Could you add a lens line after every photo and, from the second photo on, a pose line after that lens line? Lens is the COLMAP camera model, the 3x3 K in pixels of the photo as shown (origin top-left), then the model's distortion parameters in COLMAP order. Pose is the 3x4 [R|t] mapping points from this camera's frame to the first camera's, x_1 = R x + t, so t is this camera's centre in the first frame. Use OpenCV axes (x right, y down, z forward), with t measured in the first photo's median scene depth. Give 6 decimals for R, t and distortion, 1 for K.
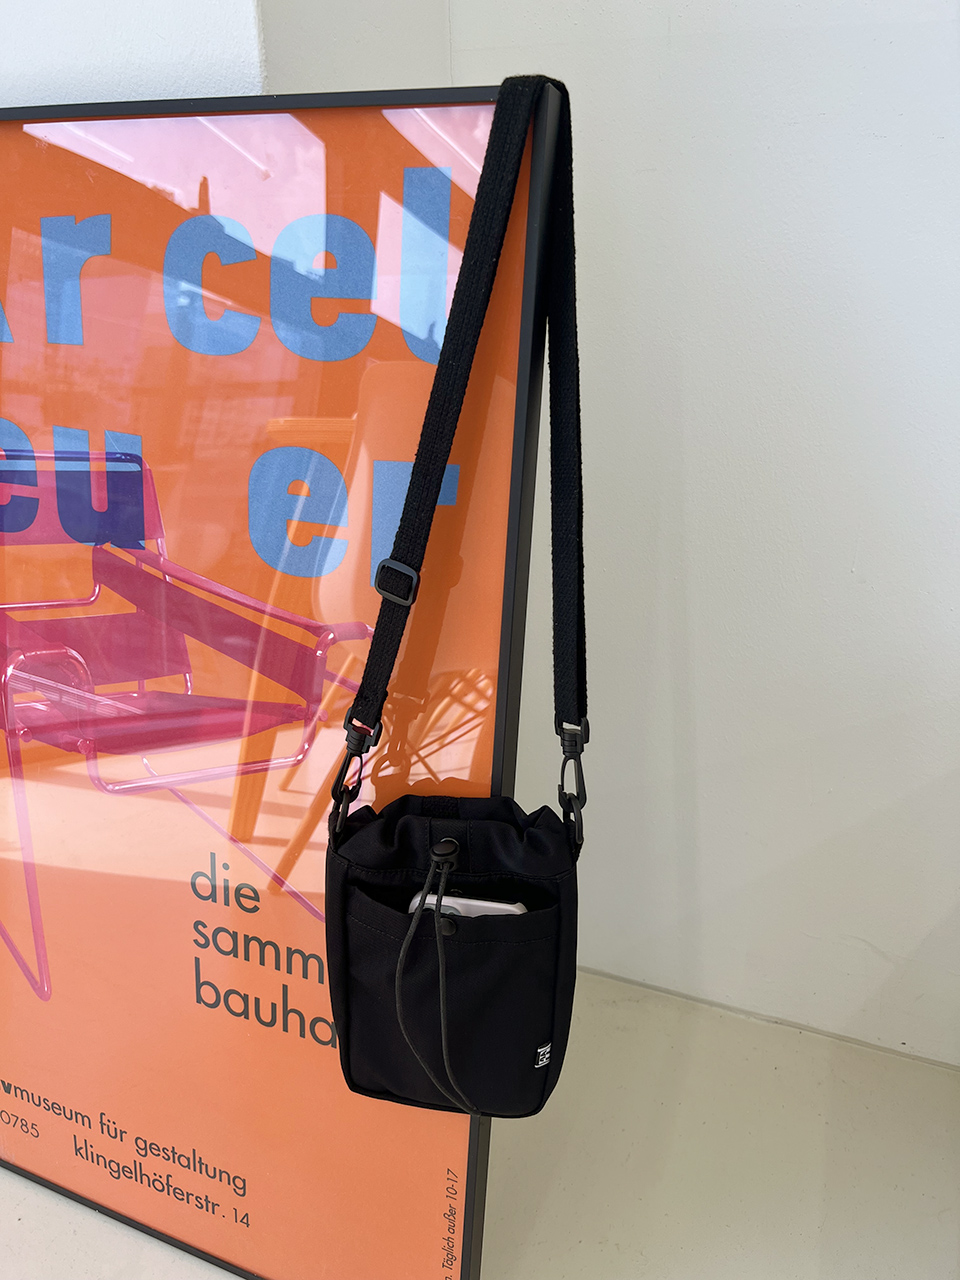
lens RADIAL K [[986.0, 0, 480.7], [0, 986.0, 640.6], [0, 0, 1]] dist [0.011671, -0.032008]
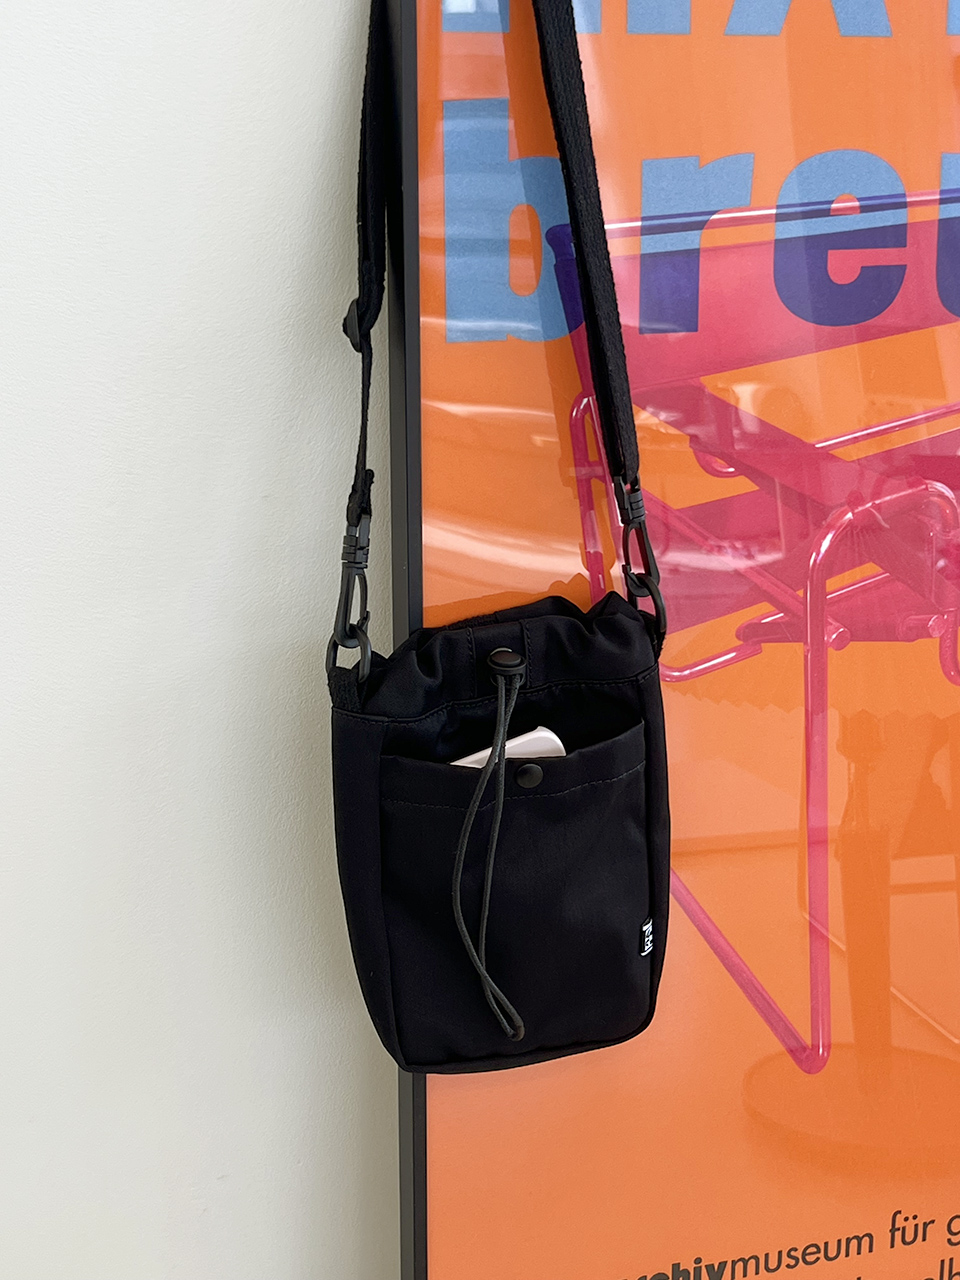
lens RADIAL K [[1904.4, 0, 480.6], [0, 1904.4, 639.7], [0, 0, 1]] dist [0.056569, 0.000000]
pose [[0.748079, -0.221661, 0.625495, -1.513881], [0.226786, 0.971209, 0.072943, -0.053749], [-0.623655, 0.087287, 0.776811, 0.171031]]
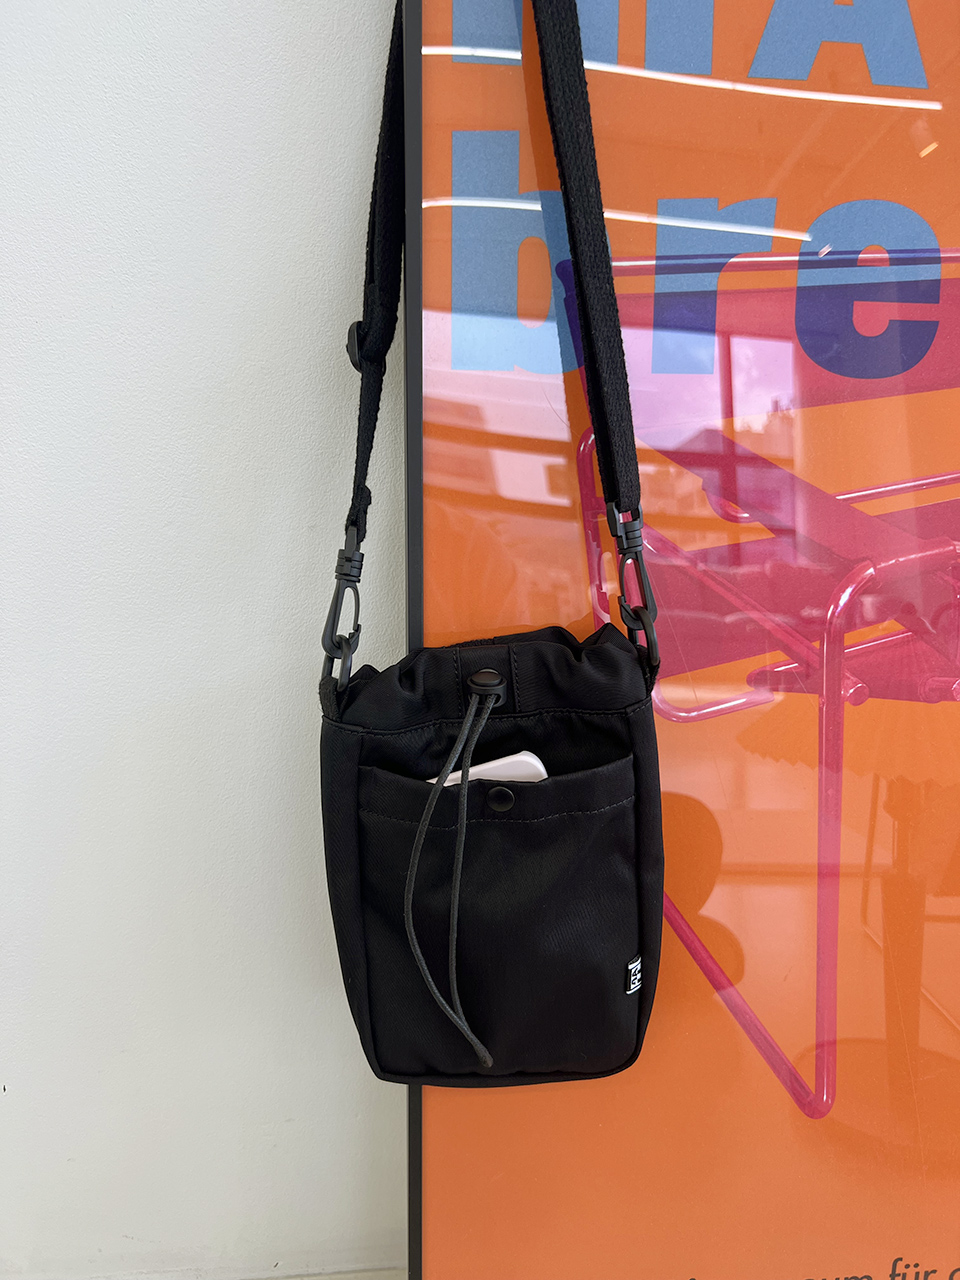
lens RADIAL K [[986.0, 0, 478.9], [0, 986.0, 634.2], [0, 0, 1]] dist [0.011671, -0.032008]
pose [[0.887367, -0.119095, 0.445417, -1.032149], [0.163456, 0.984576, -0.062384, 0.058585], [-0.431117, 0.128164, 0.893147, 0.539168]]
